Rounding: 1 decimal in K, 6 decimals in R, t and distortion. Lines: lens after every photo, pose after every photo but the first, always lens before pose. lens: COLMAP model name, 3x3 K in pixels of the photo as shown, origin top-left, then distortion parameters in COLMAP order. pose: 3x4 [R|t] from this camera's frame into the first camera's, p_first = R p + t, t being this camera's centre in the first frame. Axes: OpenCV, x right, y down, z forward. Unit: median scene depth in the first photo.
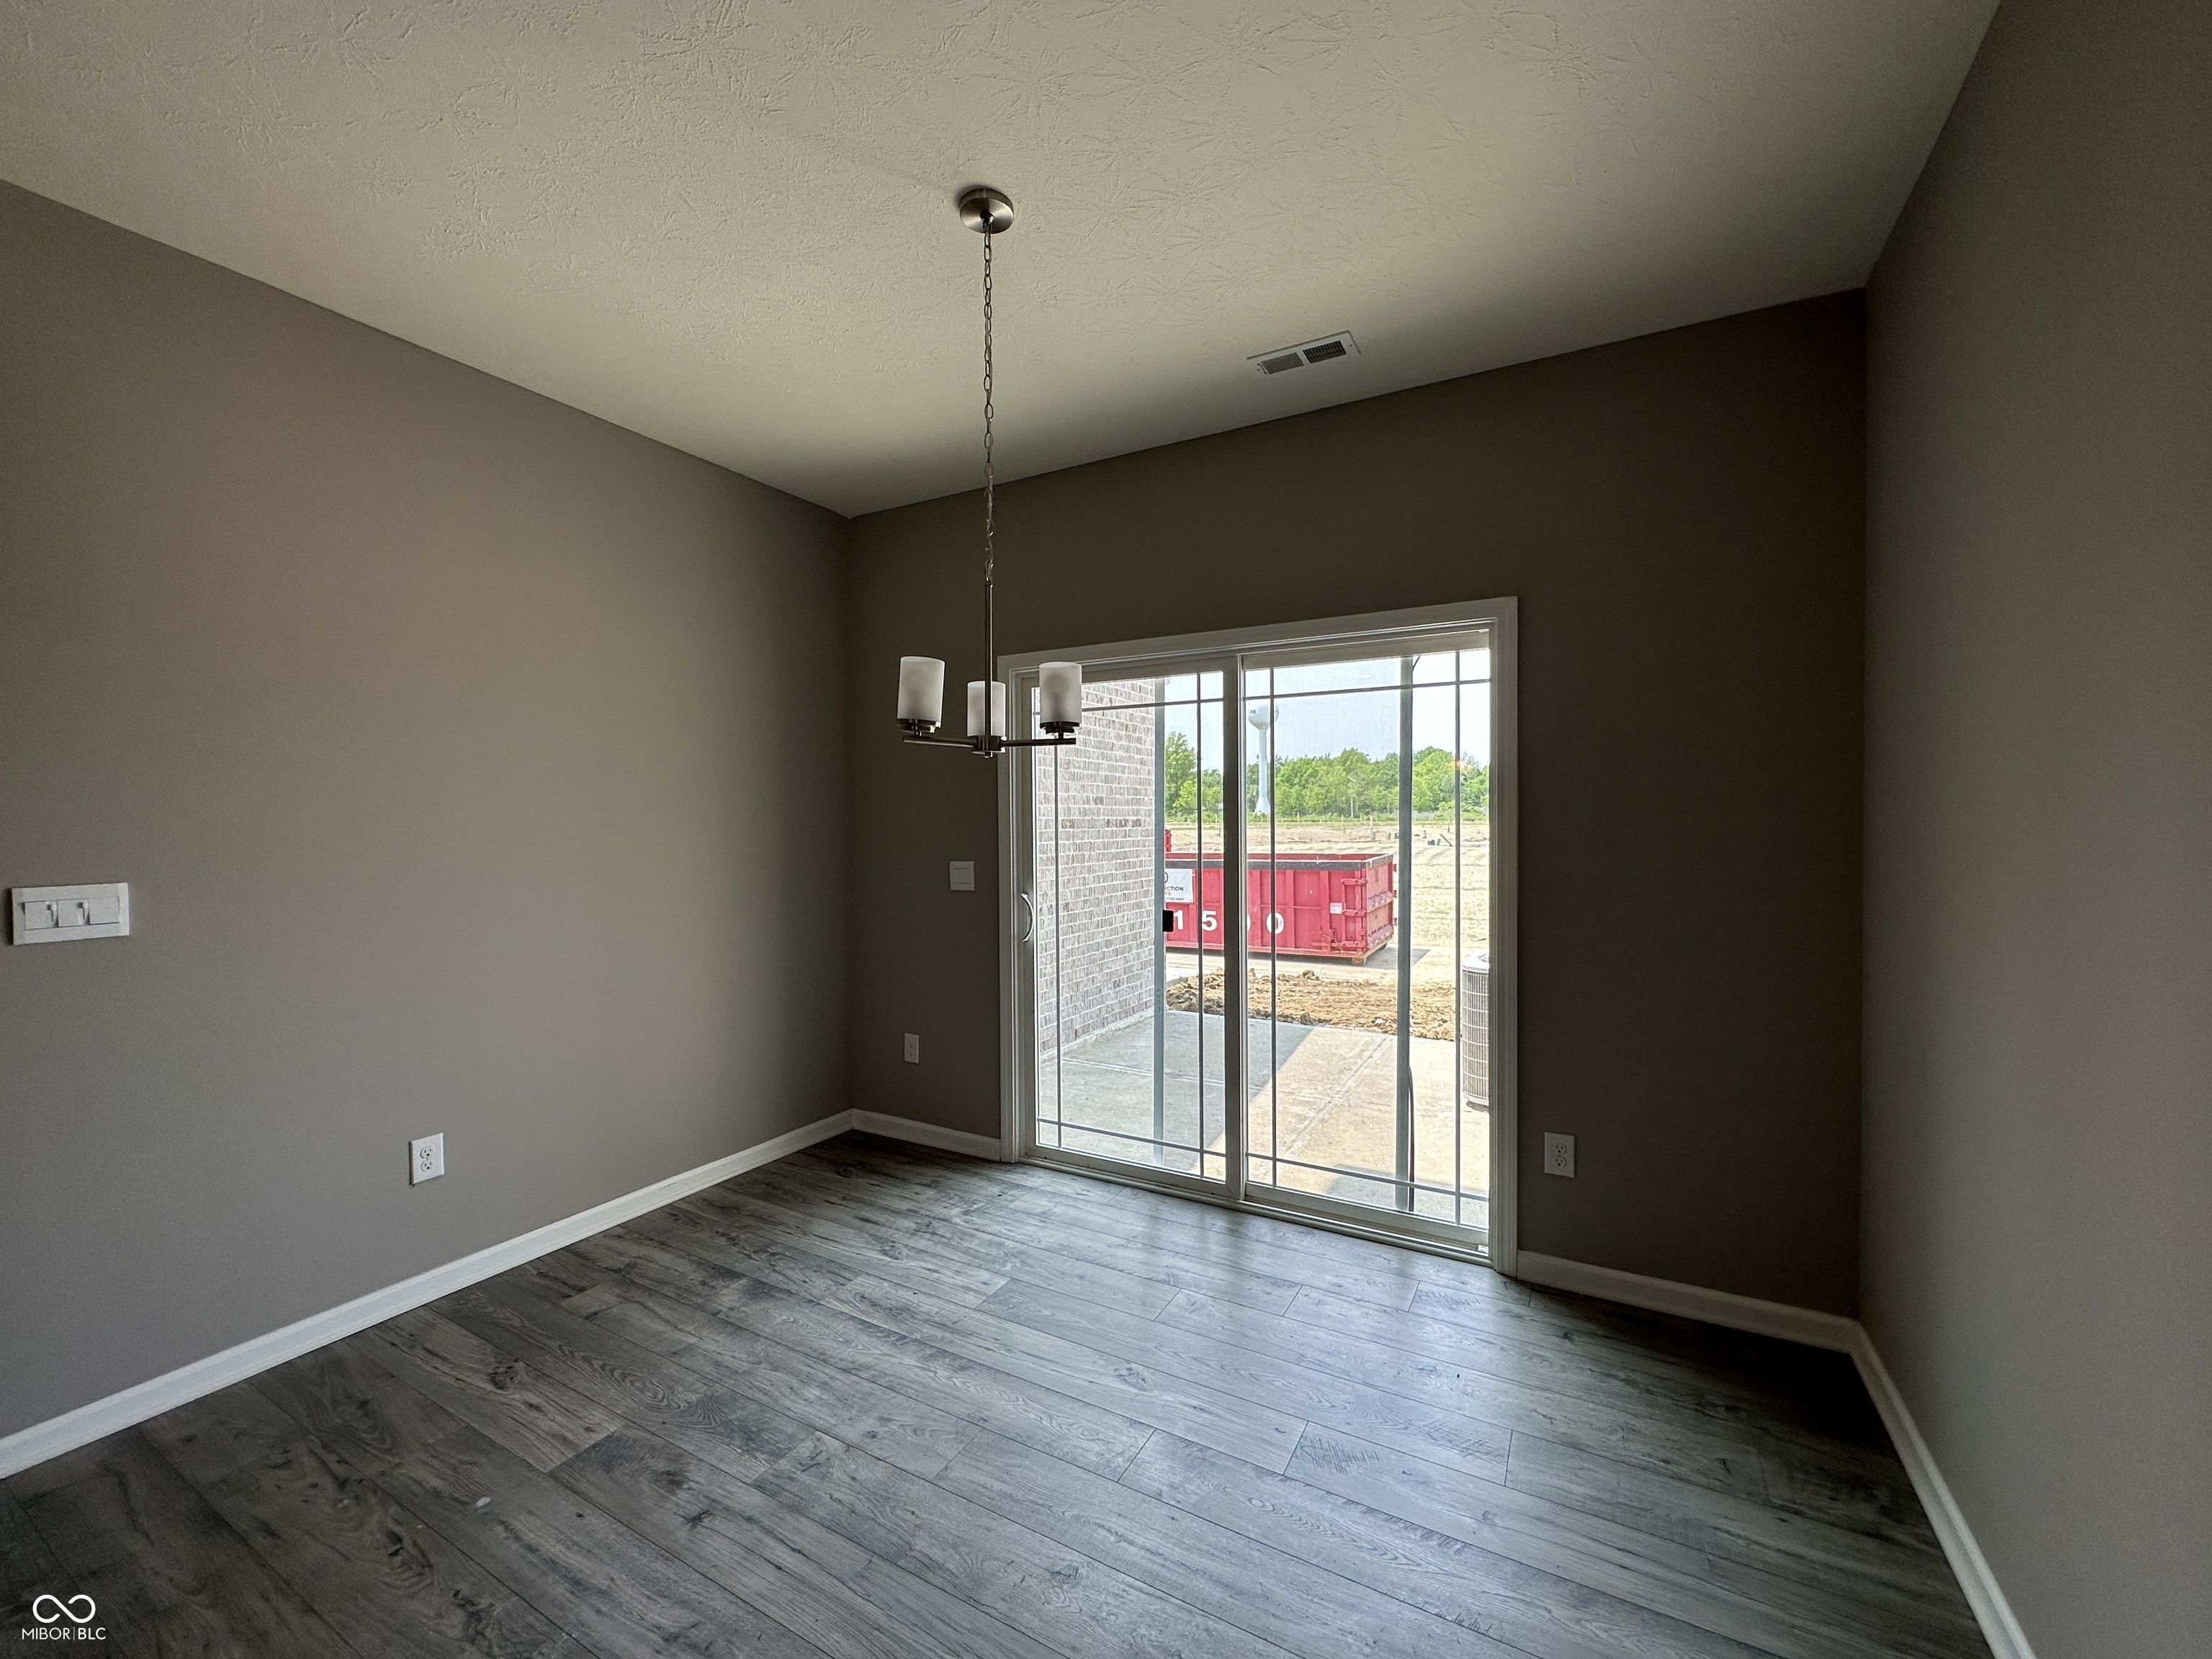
lens RADIAL K [[882.8, 0, 1104.8], [0, 882.8, 828.7], [0, 0, 1]] dist [-0.001583, 0.000251]
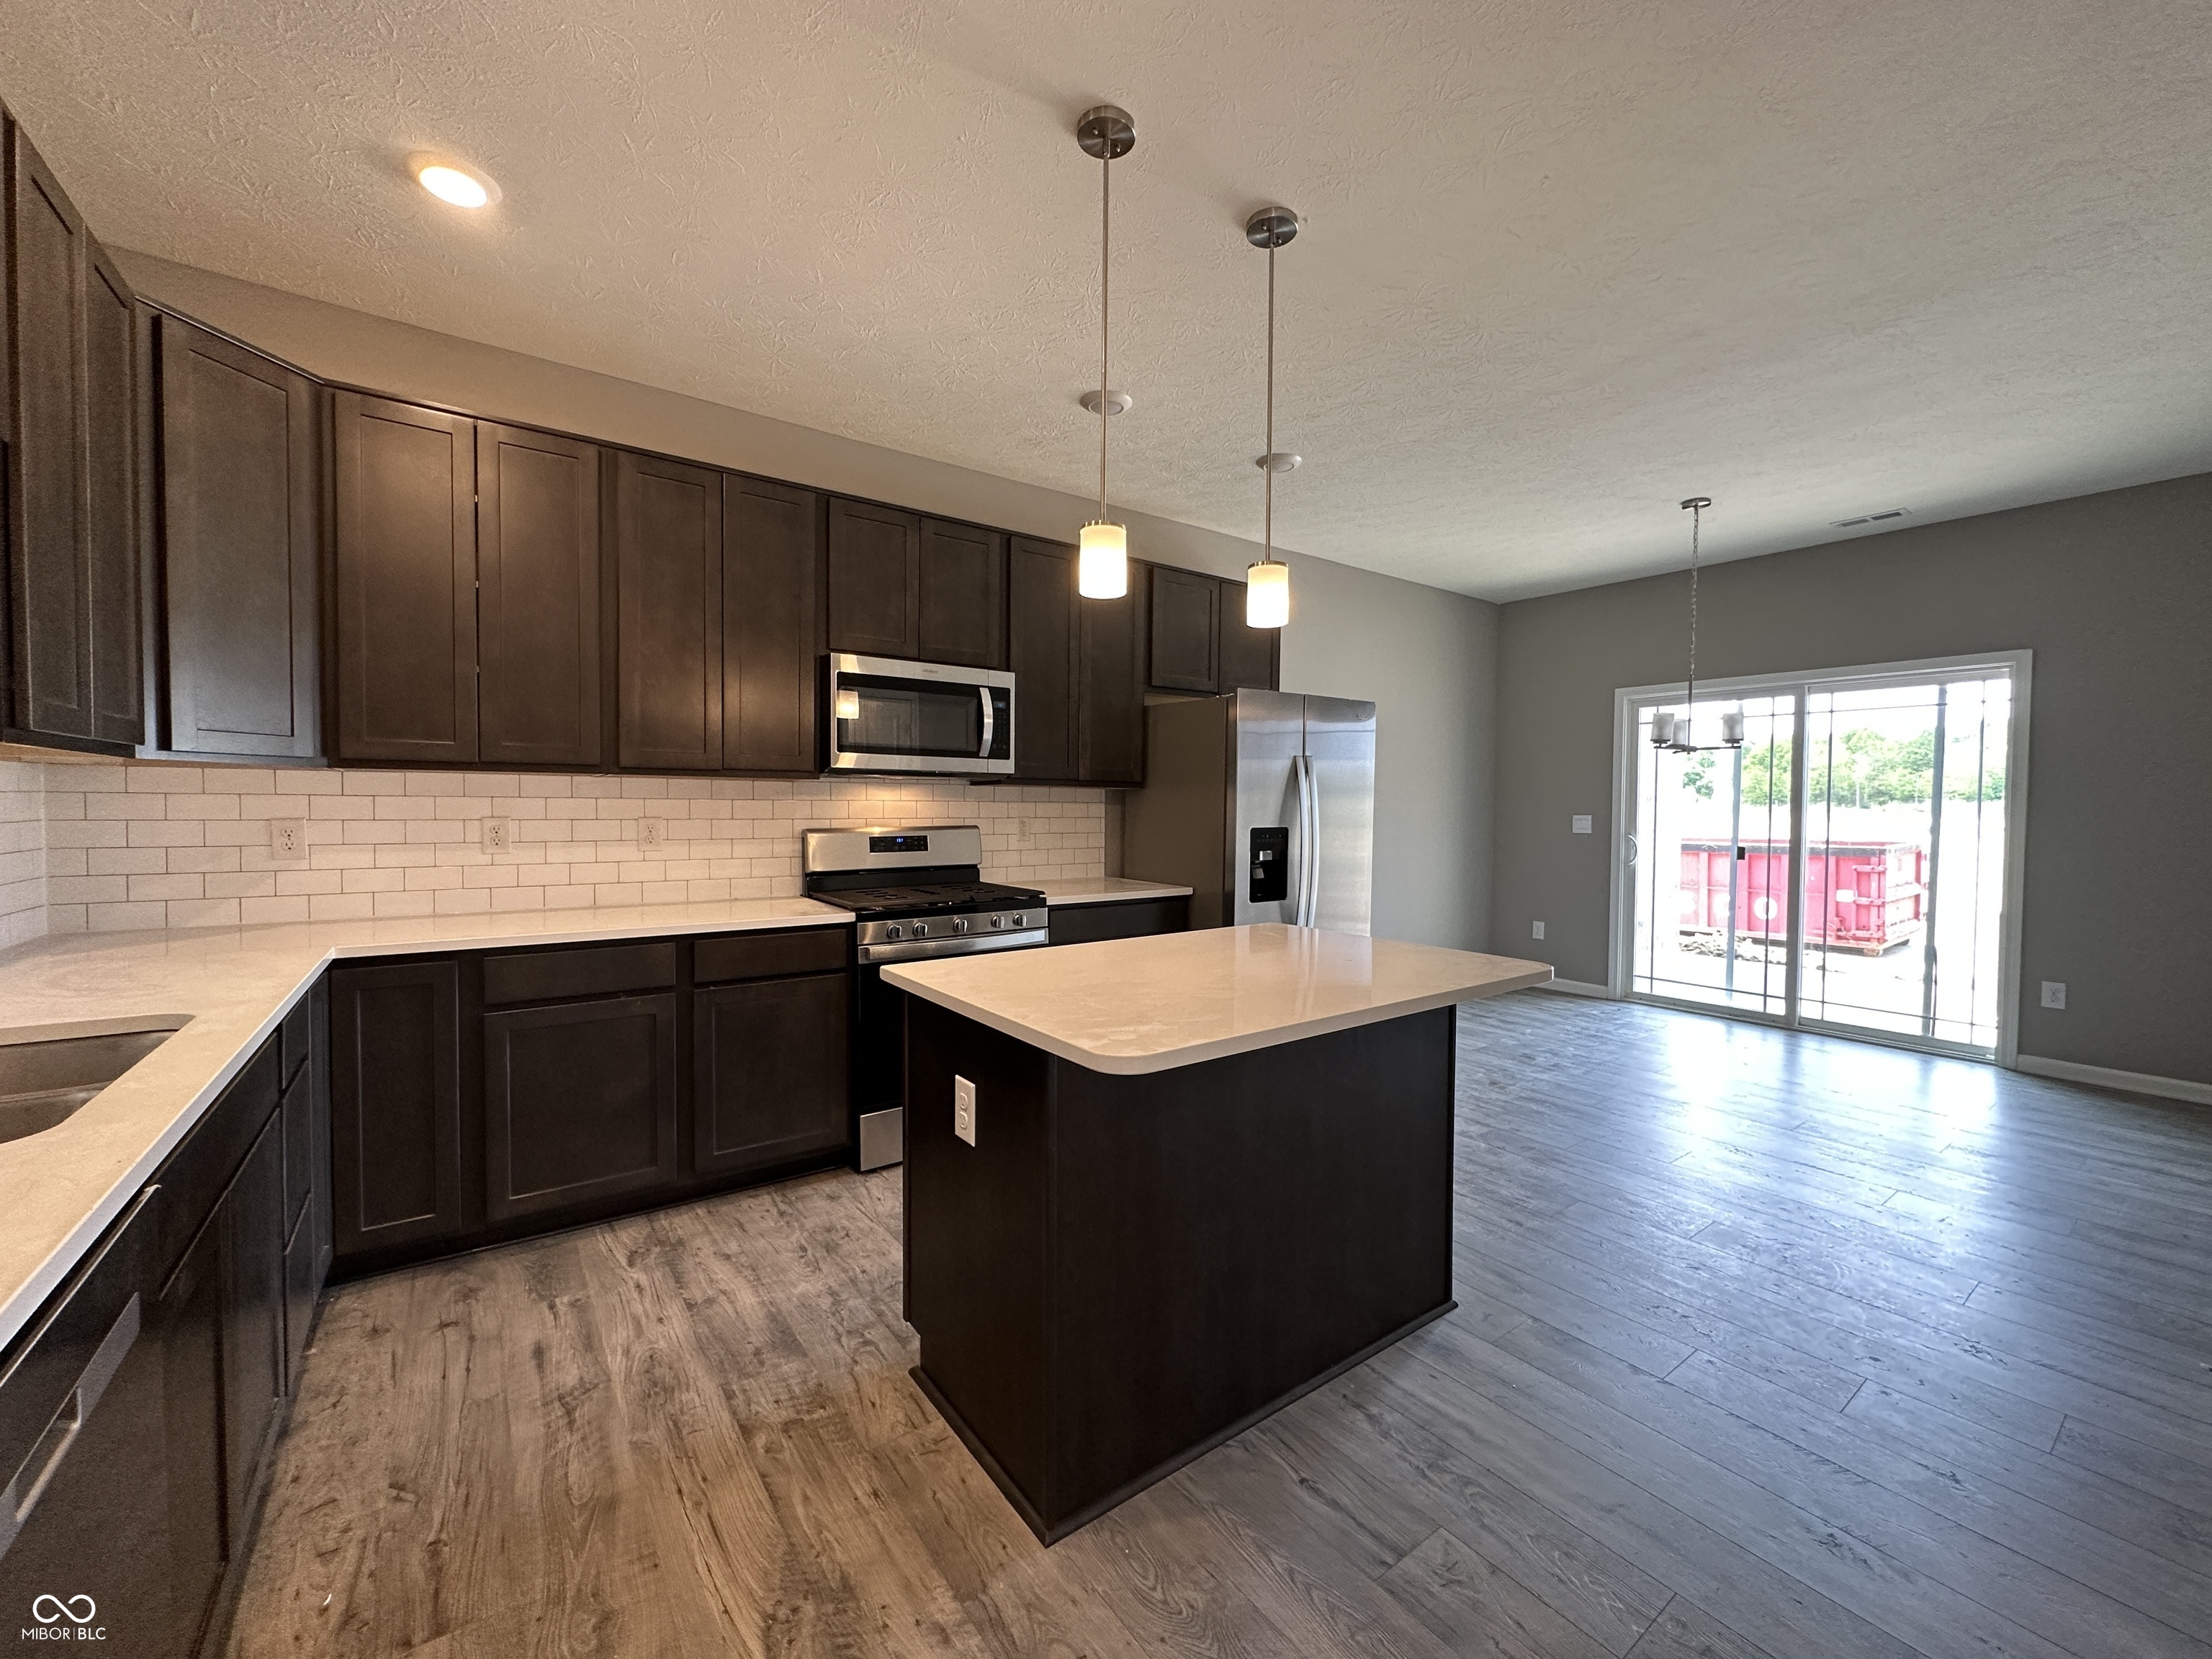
lens RADIAL K [[882.8, 0, 1104.8], [0, 882.8, 828.7], [0, 0, 1]] dist [-0.001583, 0.000251]
pose [[0.907795, 0.024145, -0.418720, -0.319054], [-0.016901, 0.999637, 0.021001, 0.048618], [0.419074, -0.011988, 0.907873, -0.964635]]
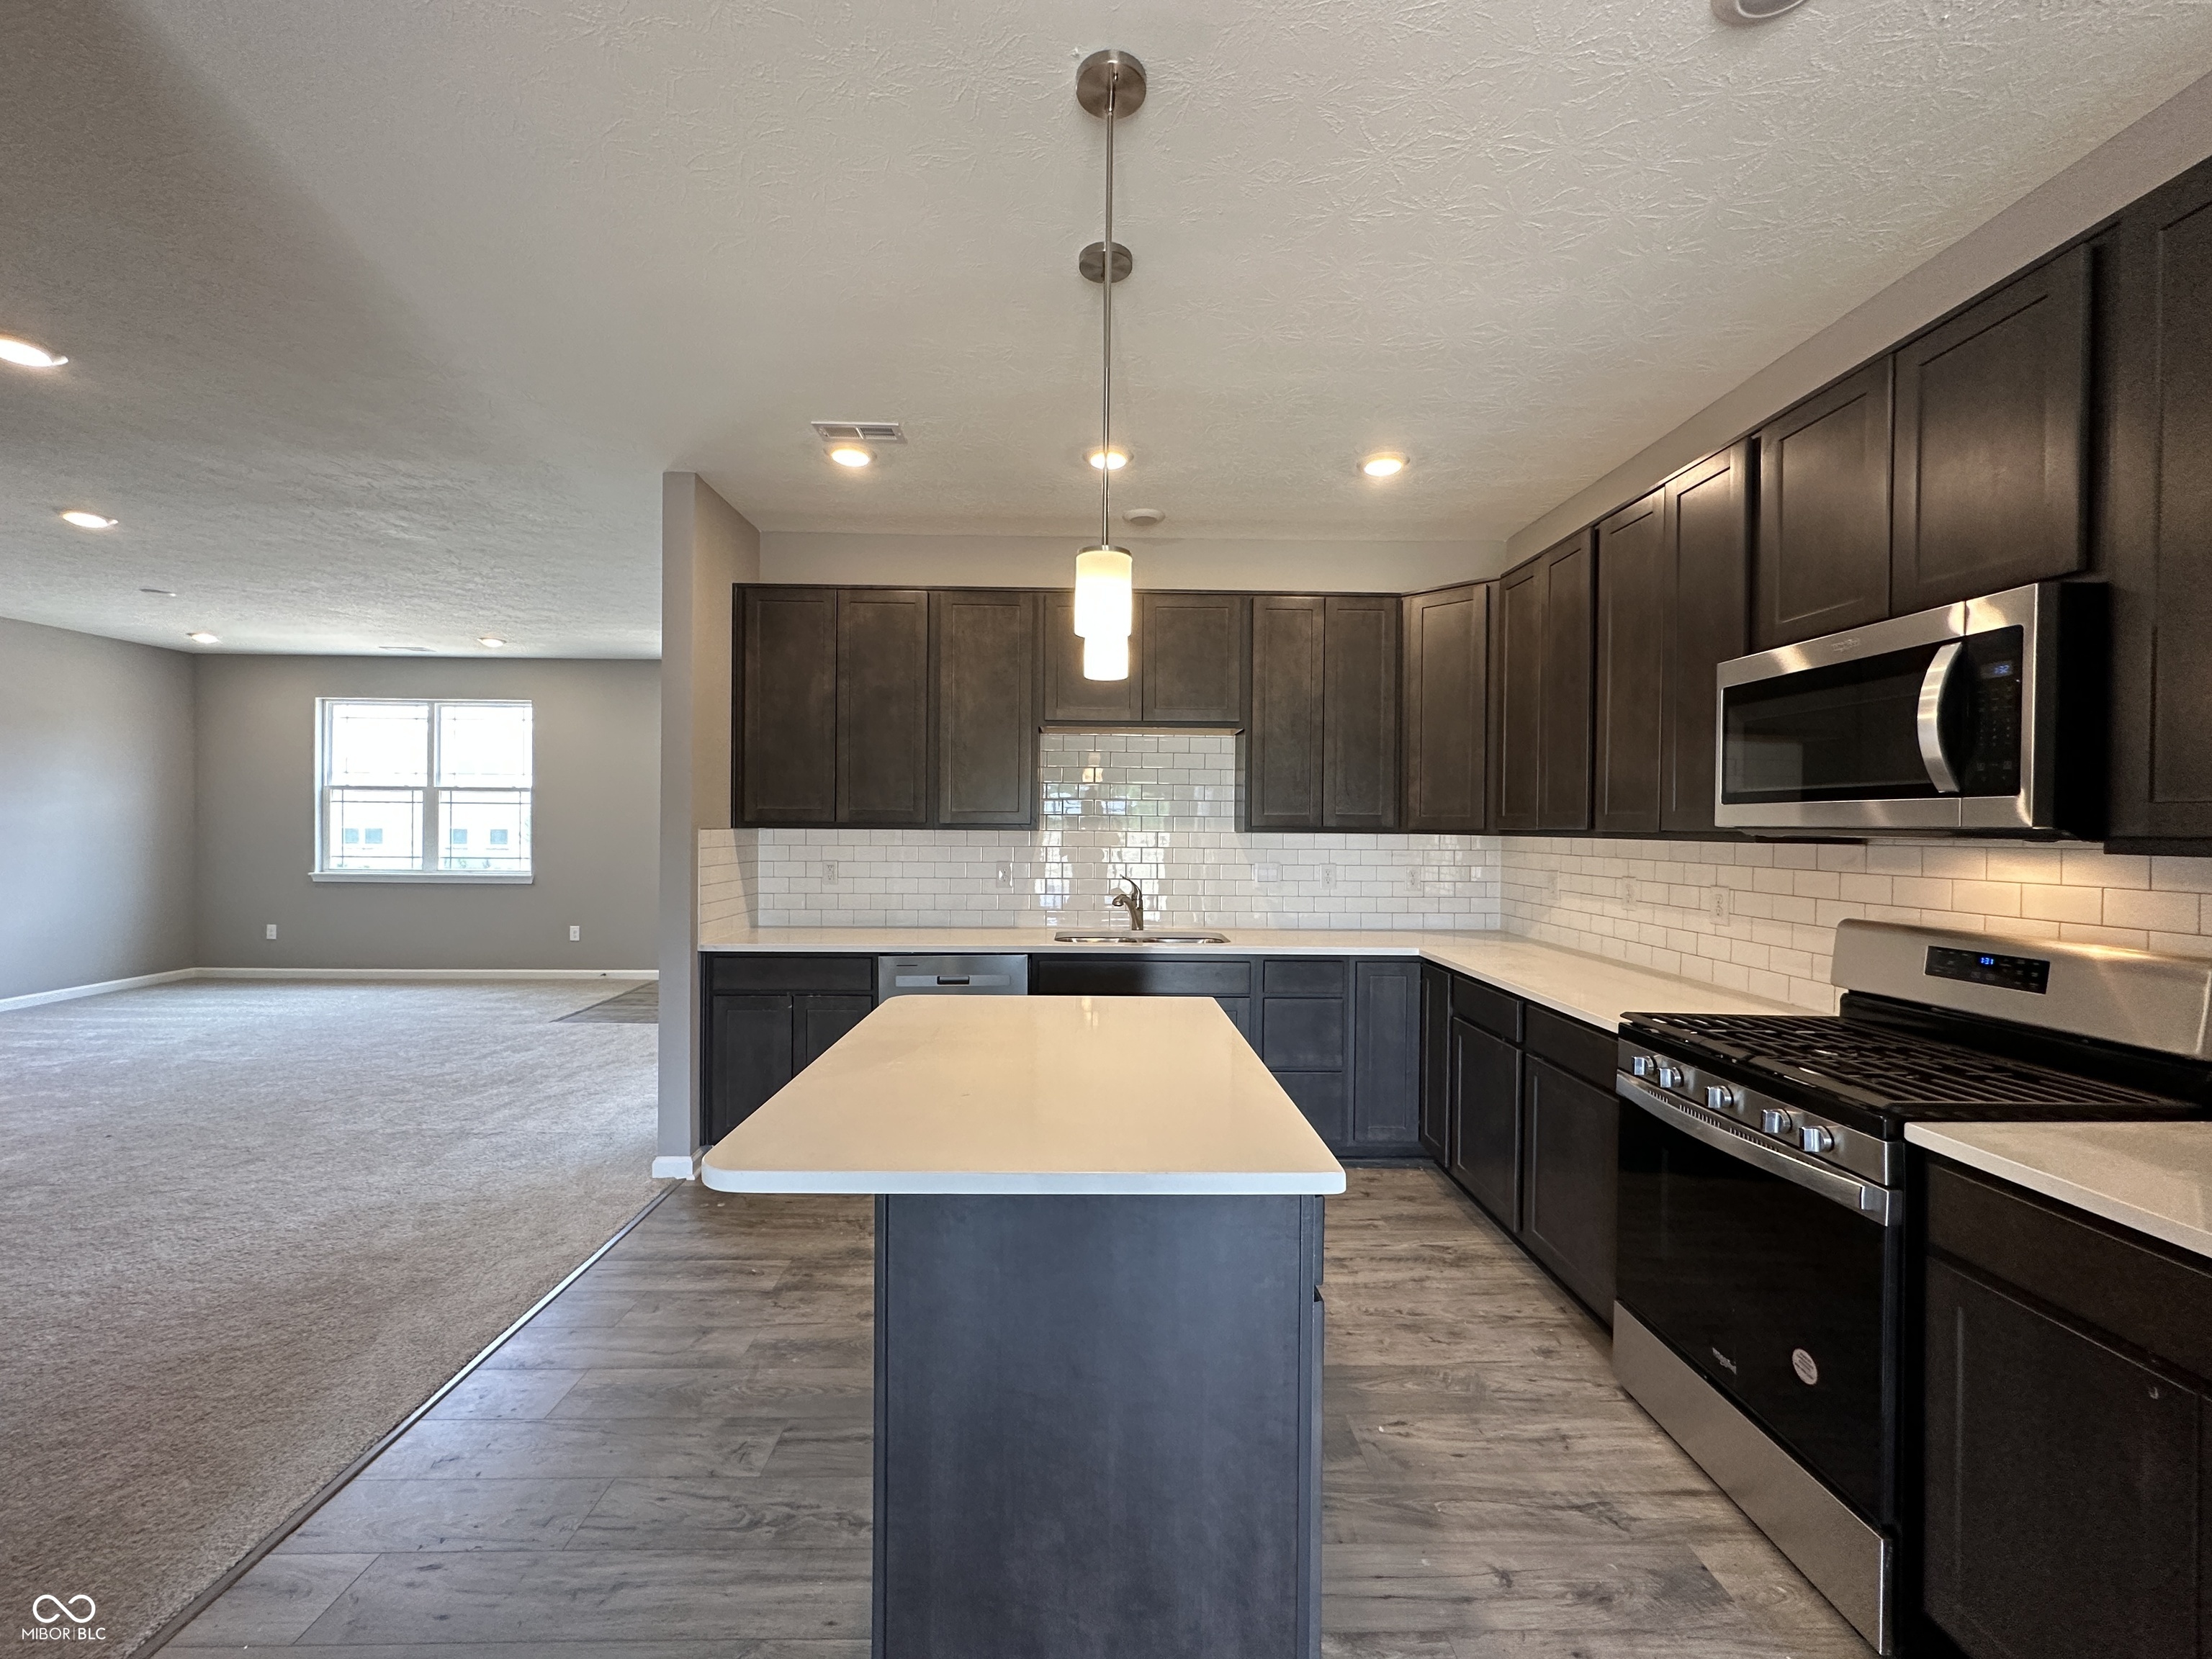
lens RADIAL K [[882.8, 0, 1104.8], [0, 882.8, 828.7], [0, 0, 1]] dist [-0.001583, 0.000251]
pose [[-0.861603, -0.002093, -0.507579, -0.244111], [-0.011500, 0.999815, 0.015398, 0.002274], [0.507453, 0.019105, -0.861468, 0.174584]]
